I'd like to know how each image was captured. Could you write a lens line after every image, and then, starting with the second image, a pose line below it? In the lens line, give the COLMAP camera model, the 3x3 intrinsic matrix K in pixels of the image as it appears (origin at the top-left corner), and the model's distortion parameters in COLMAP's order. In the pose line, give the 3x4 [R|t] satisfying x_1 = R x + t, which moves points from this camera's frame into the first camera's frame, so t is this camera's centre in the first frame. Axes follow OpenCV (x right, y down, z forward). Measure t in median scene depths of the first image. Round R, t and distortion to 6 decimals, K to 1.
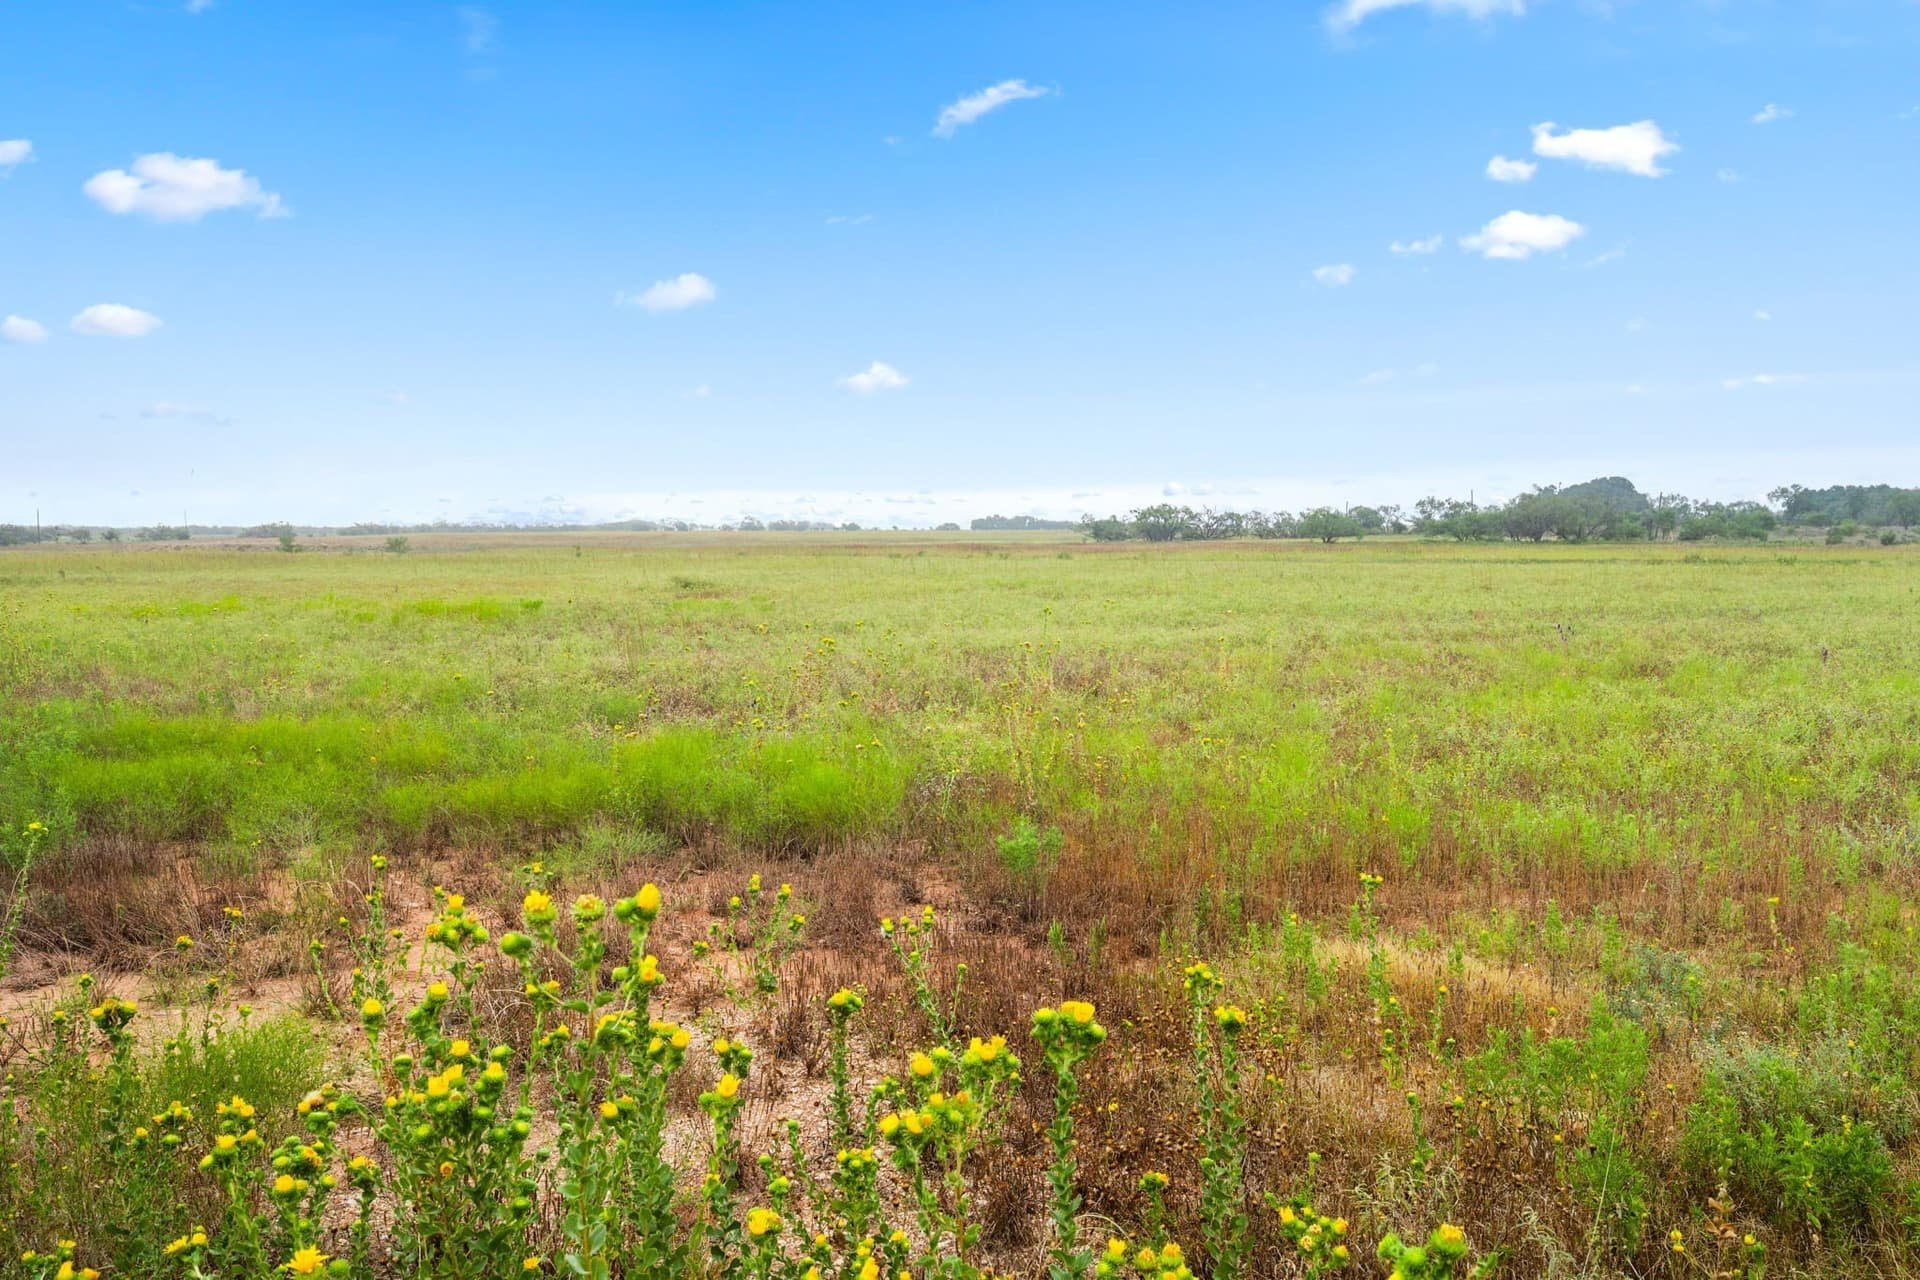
lens RADIAL K [[1657.1, 0, 960.2], [0, 1657.1, 646.8], [0, 0, 1]] dist [0.003749, -0.005633]
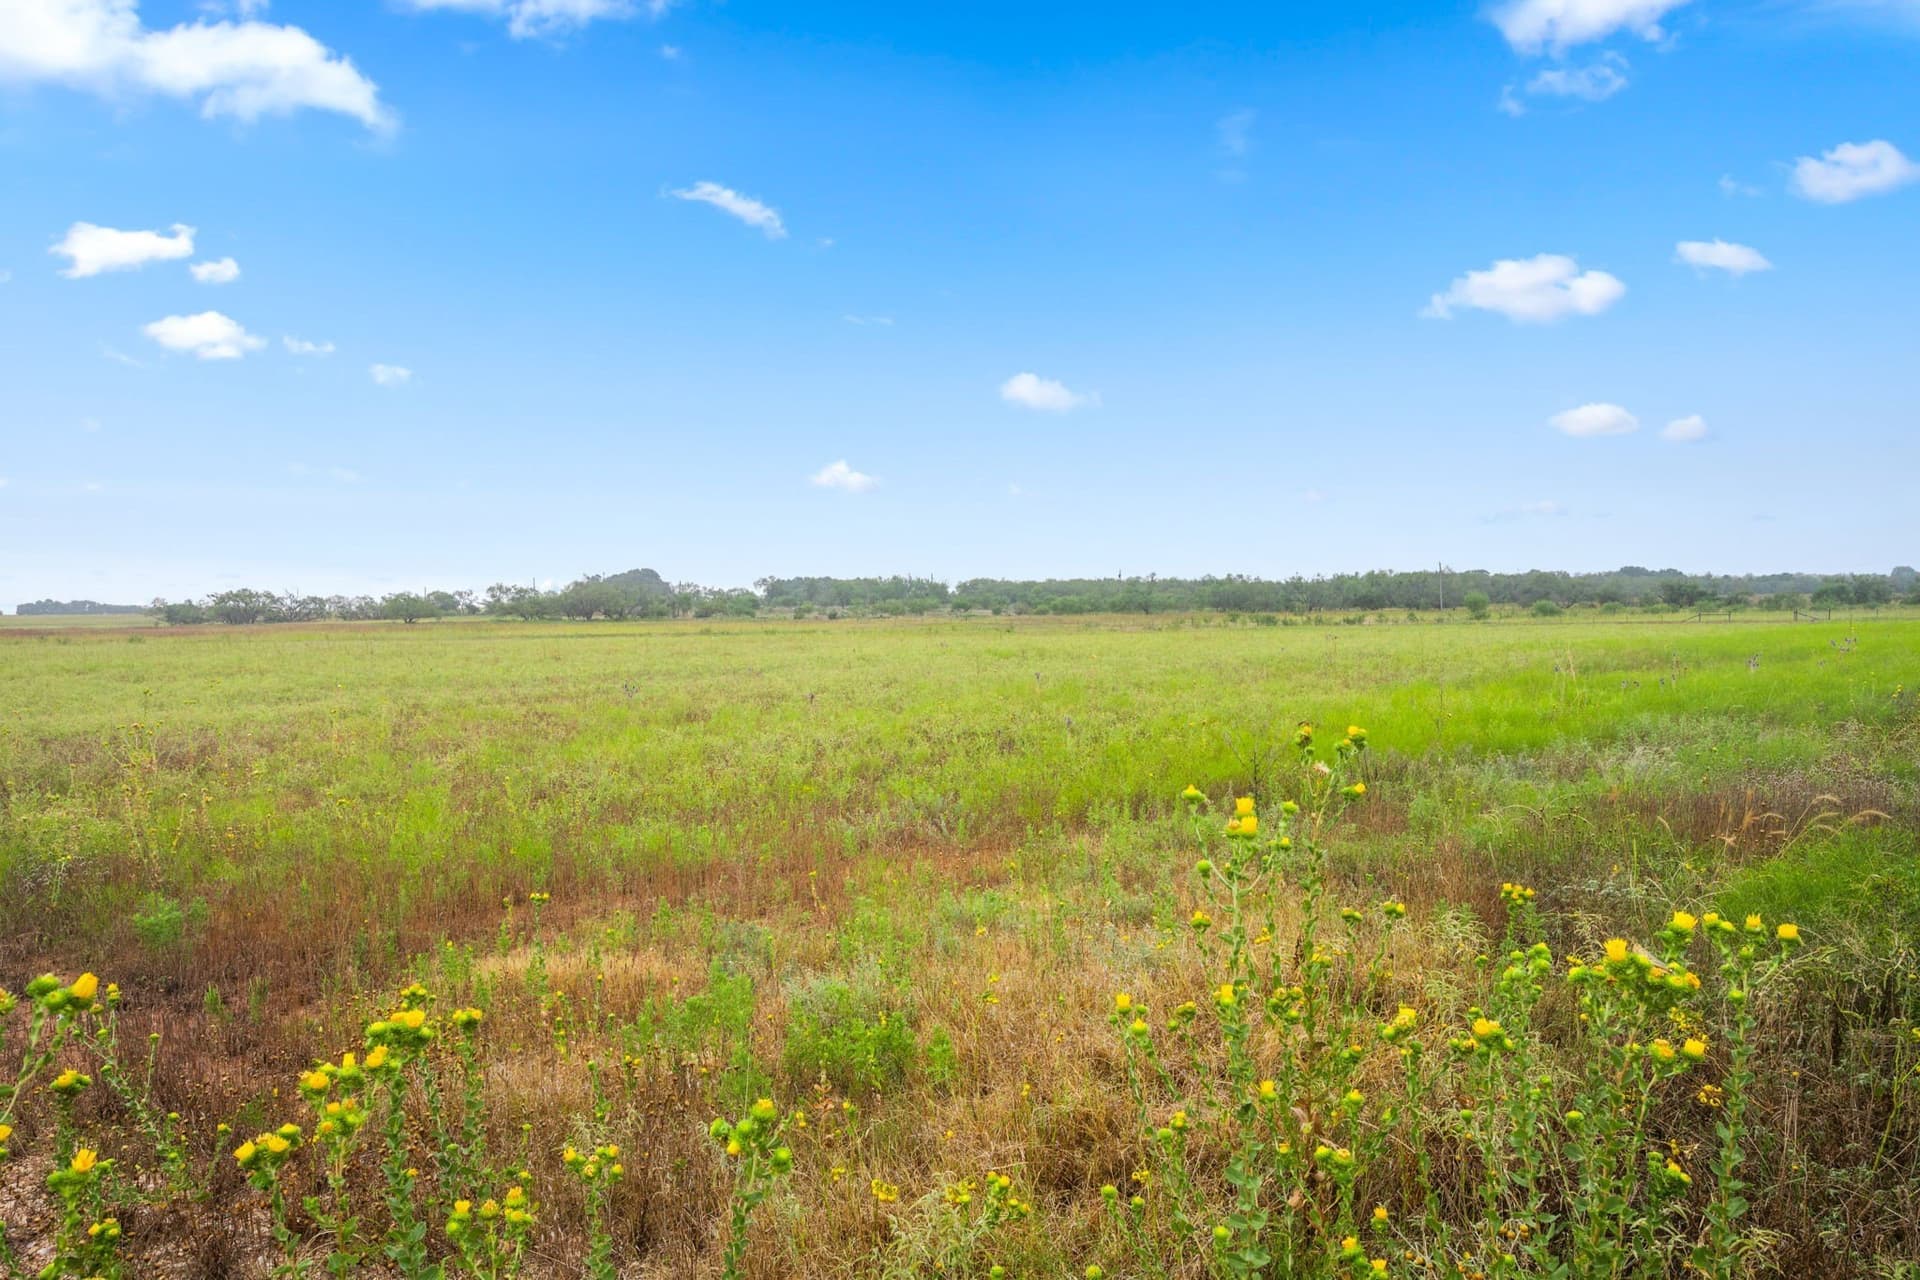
lens RADIAL K [[1657.1, 0, 959.3], [0, 1657.1, 634.8], [0, 0, 1]] dist [0.003749, -0.005633]
pose [[0.739297, -0.016759, 0.673171, -0.291282], [0.055515, 0.997804, -0.036128, 0.008026], [-0.671087, 0.064080, 0.738604, -0.103203]]
